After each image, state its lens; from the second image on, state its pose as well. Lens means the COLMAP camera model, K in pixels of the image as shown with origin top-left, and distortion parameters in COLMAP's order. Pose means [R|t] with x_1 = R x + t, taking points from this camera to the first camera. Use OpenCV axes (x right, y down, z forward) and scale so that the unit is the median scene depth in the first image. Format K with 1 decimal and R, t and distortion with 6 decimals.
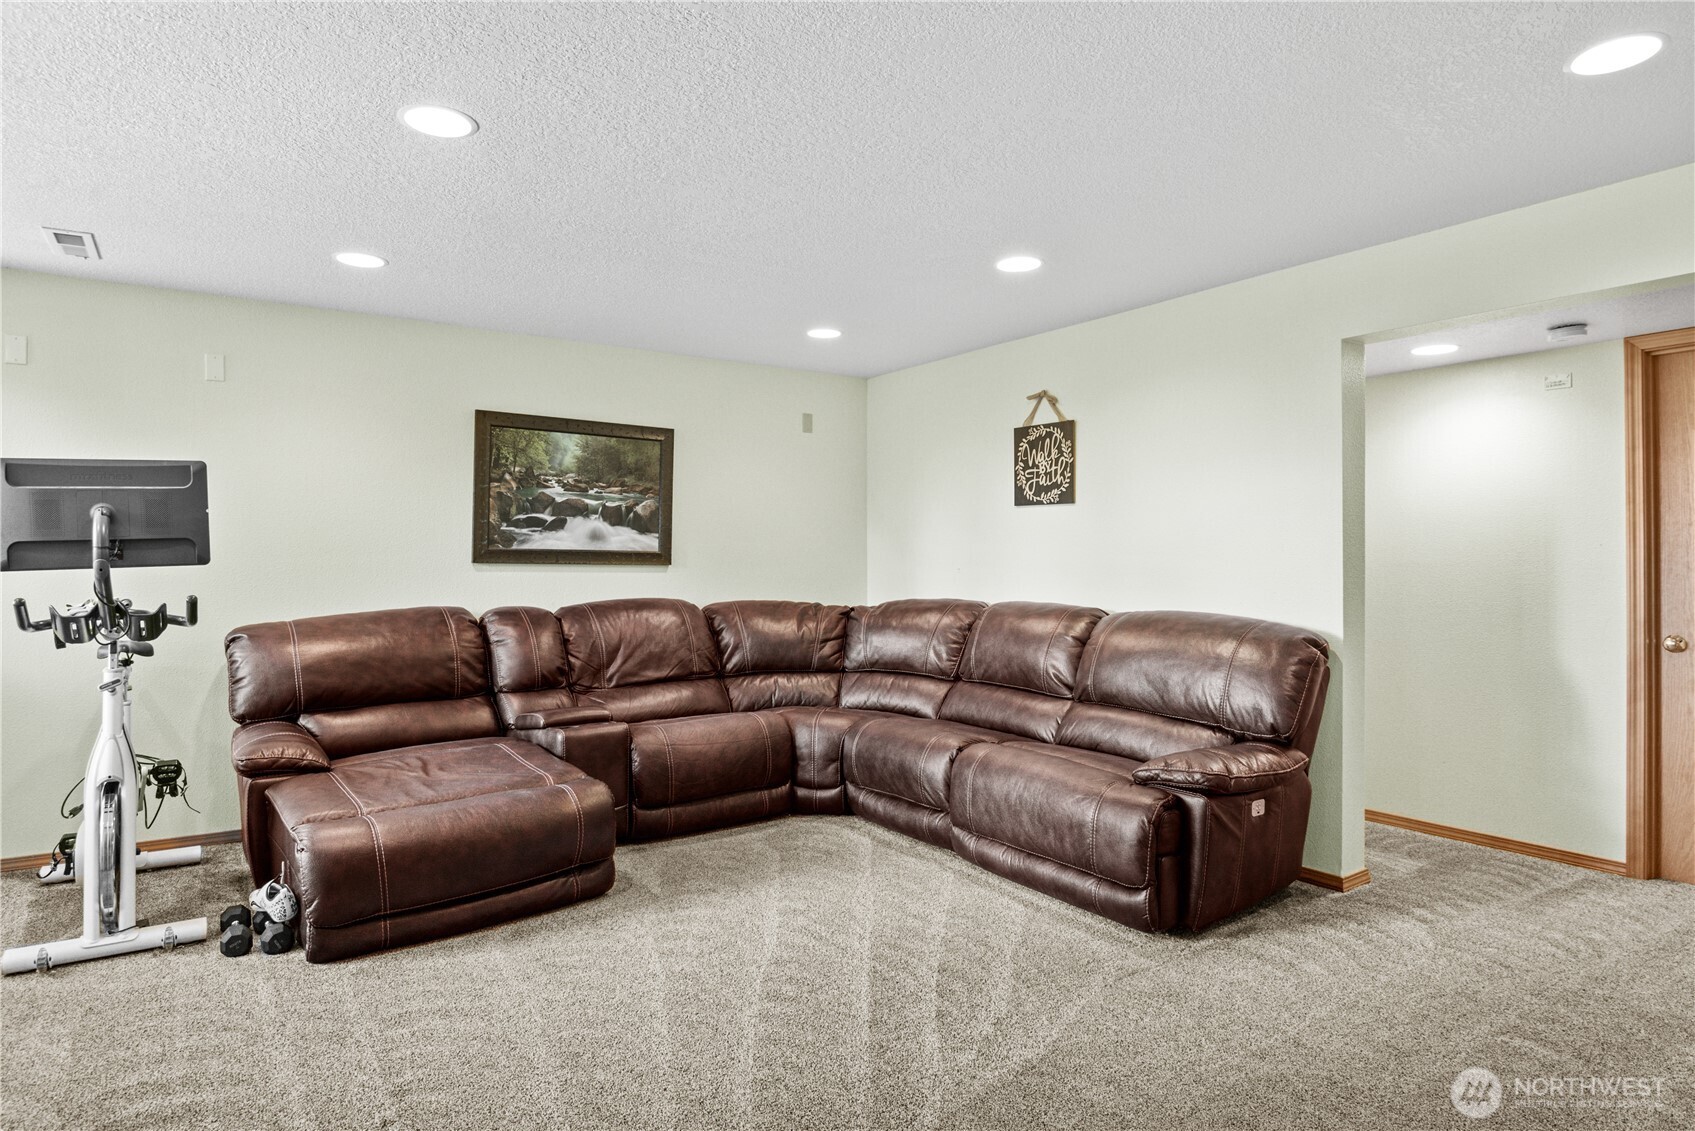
lens RADIAL K [[982.2, 0, 843.0], [0, 982.2, 561.8], [0, 0, 1]] dist [0.033935, 0.000675]
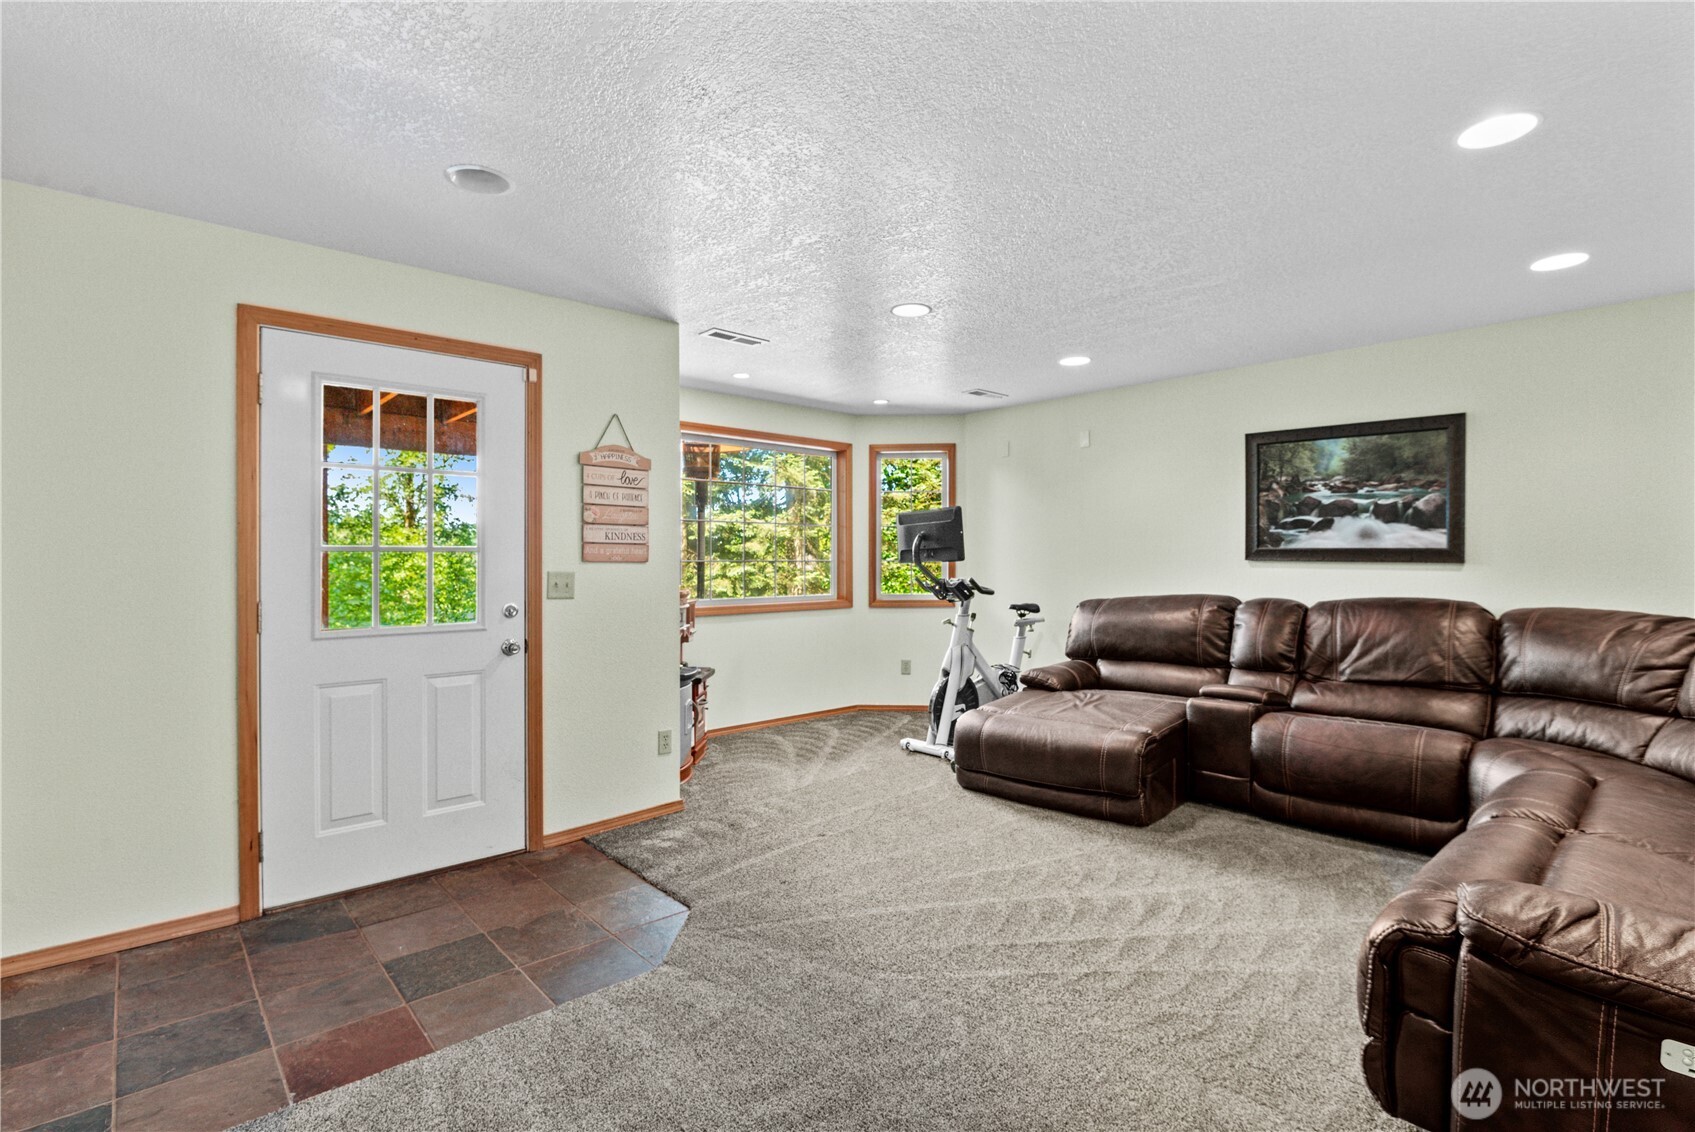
lens RADIAL K [[808.7, 0, 845.4], [0, 808.7, 564.7], [0, 0, 1]] dist [-0.001063, -0.000188]
pose [[0.132397, 0.007706, -0.991167, 0.526721], [0.001761, 0.999966, 0.008010, -0.002201], [0.991195, -0.002806, 0.132379, 0.365318]]
